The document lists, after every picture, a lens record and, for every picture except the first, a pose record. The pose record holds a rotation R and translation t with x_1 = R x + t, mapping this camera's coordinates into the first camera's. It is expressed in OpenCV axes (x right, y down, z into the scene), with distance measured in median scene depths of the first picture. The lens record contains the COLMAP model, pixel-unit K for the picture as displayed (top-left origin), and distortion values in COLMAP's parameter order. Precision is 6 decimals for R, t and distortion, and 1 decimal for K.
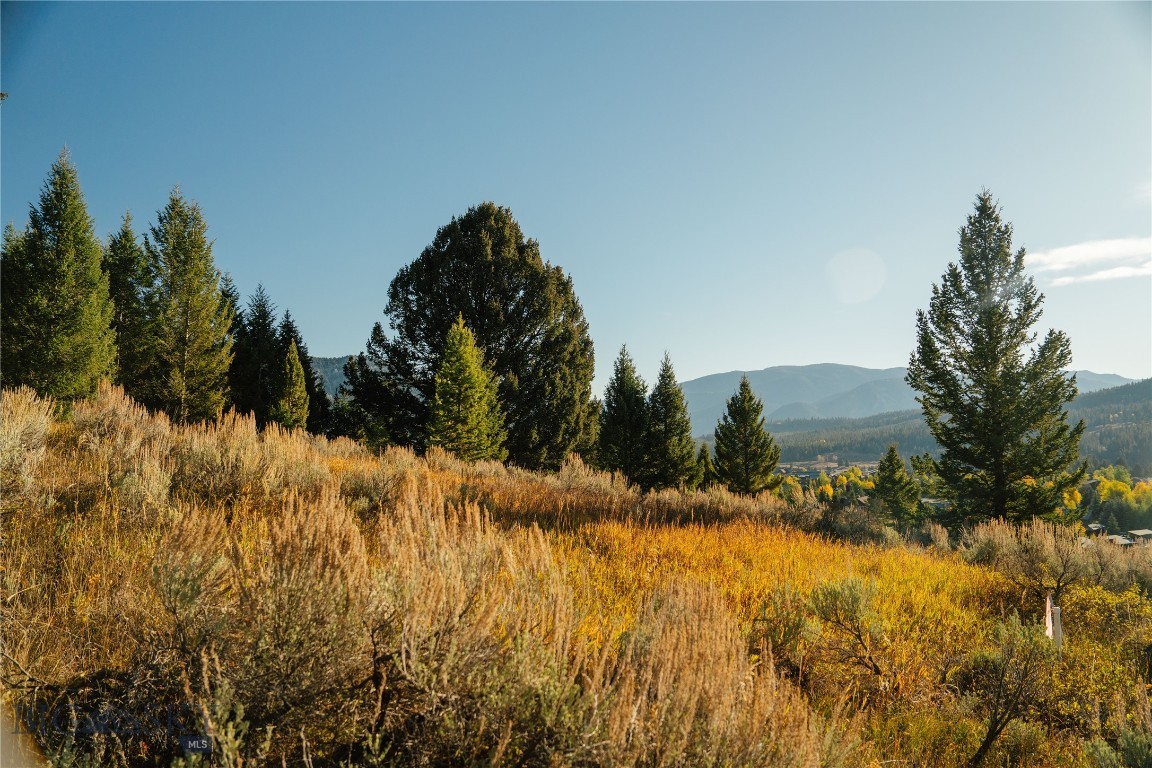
lens RADIAL K [[794.3, 0, 576.0], [0, 794.3, 384.0], [0, 0, 1]] dist [-0.114560, 0.096128]
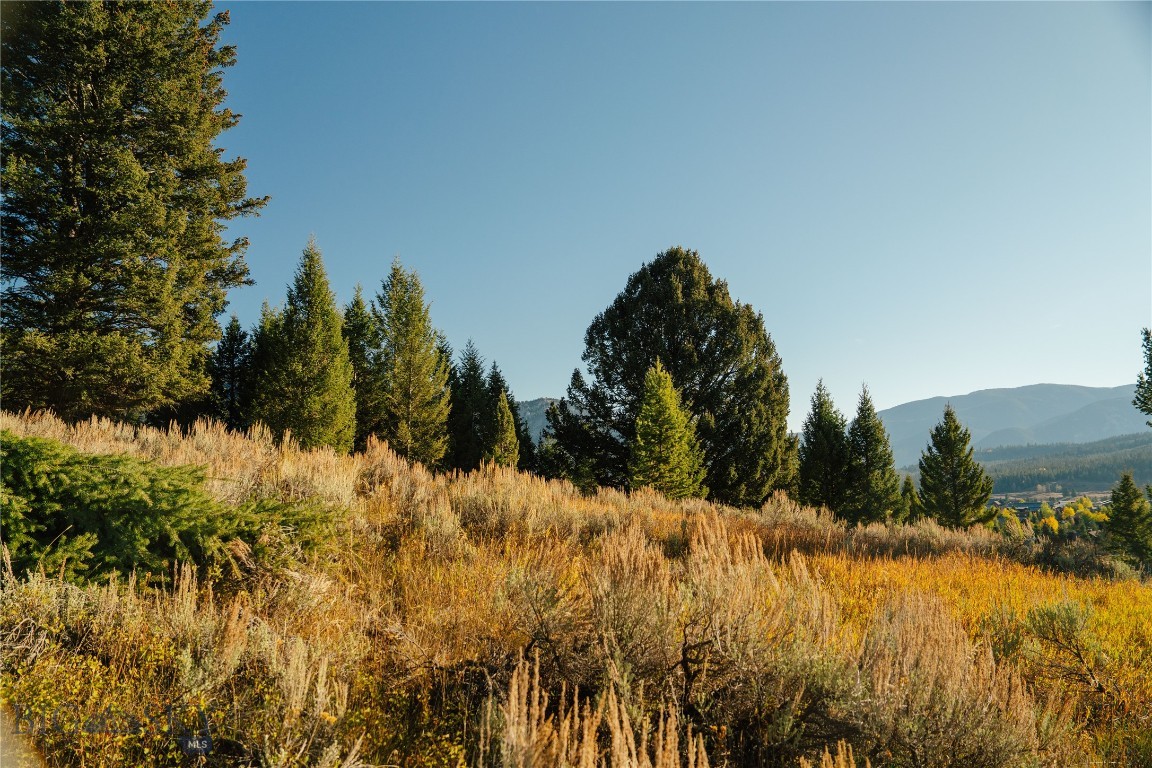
lens RADIAL K [[794.3, 0, 576.0], [0, 794.3, 384.0], [0, 0, 1]] dist [-0.114560, 0.096128]
pose [[0.971564, -0.047195, -0.232024, -0.008106], [0.036316, 0.998041, -0.050941, -0.004102], [0.233974, 0.041067, 0.971375, -0.033534]]
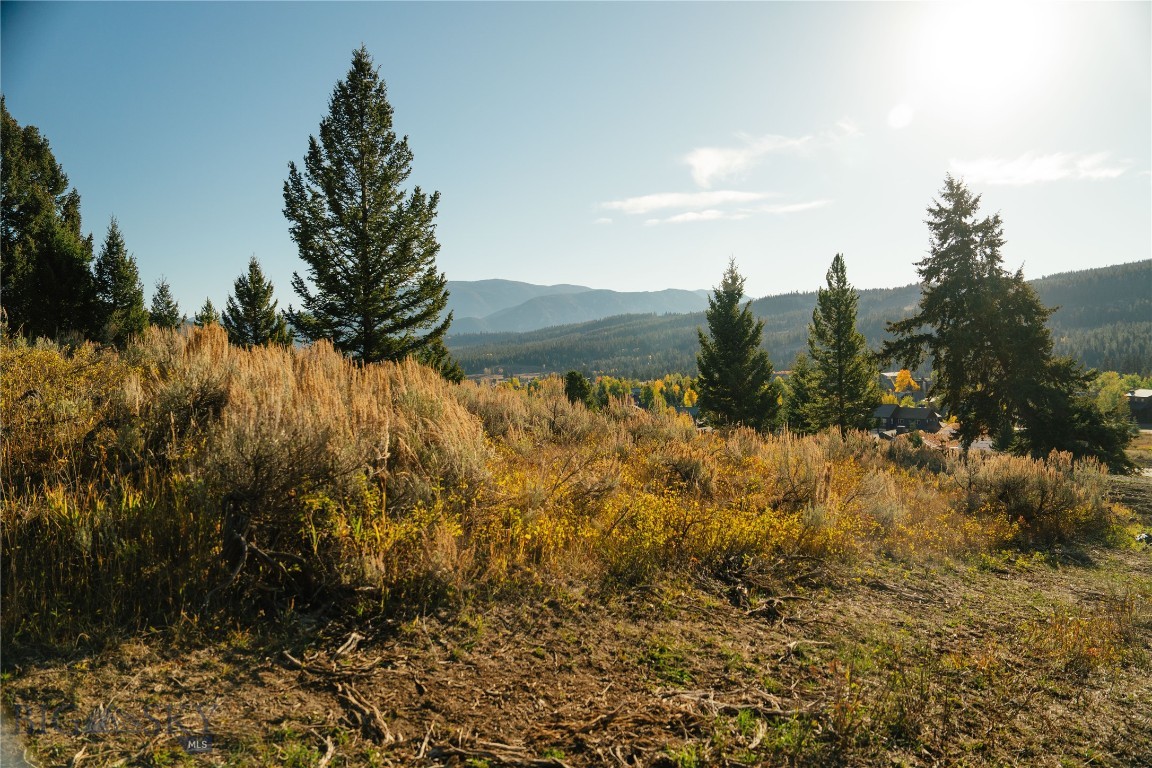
lens RADIAL K [[794.3, 0, 576.0], [0, 794.3, 384.0], [0, 0, 1]] dist [-0.114560, 0.096128]
pose [[0.919247, -0.032570, 0.392331, 0.227826], [-0.009228, 0.994515, 0.104182, 0.048053], [-0.393573, -0.099390, 0.913905, -0.045704]]
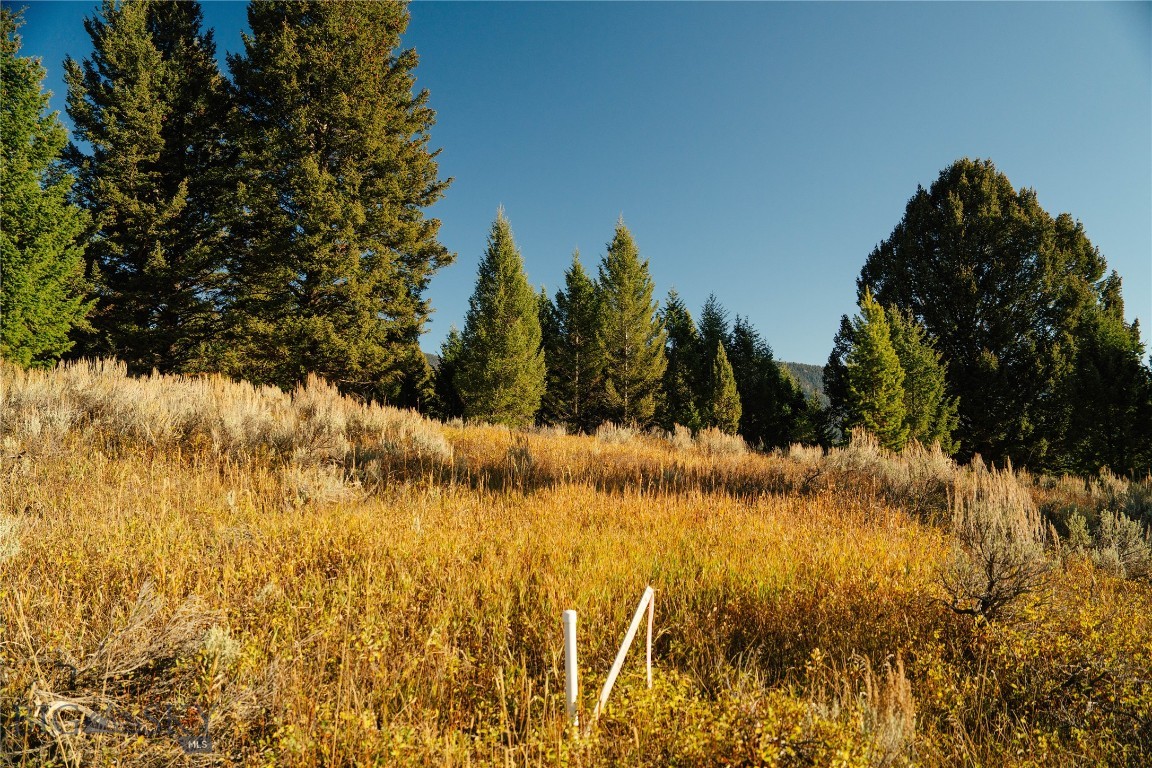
lens RADIAL K [[794.3, 0, 576.0], [0, 794.3, 384.0], [0, 0, 1]] dist [-0.114560, 0.096128]
pose [[0.708772, -0.087251, -0.700021, 0.189556], [0.071443, 0.996098, -0.051817, 0.033040], [0.701811, -0.013285, 0.712239, 0.121545]]
